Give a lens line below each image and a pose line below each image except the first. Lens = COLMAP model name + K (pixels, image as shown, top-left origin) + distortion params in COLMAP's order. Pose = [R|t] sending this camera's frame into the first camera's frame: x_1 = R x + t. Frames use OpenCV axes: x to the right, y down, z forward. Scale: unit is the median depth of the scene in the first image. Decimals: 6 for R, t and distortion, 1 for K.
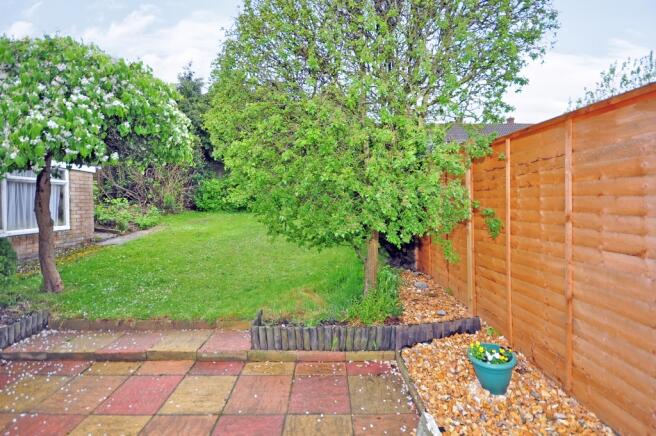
lens RADIAL K [[283.7, 0, 325.2], [0, 283.7, 201.2], [0, 0, 1]] dist [0.001567, -0.007074]
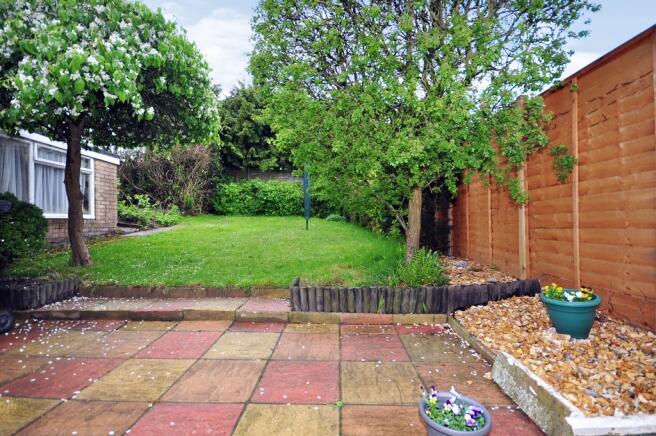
lens RADIAL K [[286.7, 0, 328.0], [0, 286.7, 218.0], [0, 0, 1]] dist [-0.004600, -0.001200]
pose [[0.999464, 0.002302, -0.032647, -0.112102], [-0.002490, 0.999981, -0.005718, 0.222451], [0.032634, 0.005796, 0.999451, 0.050711]]
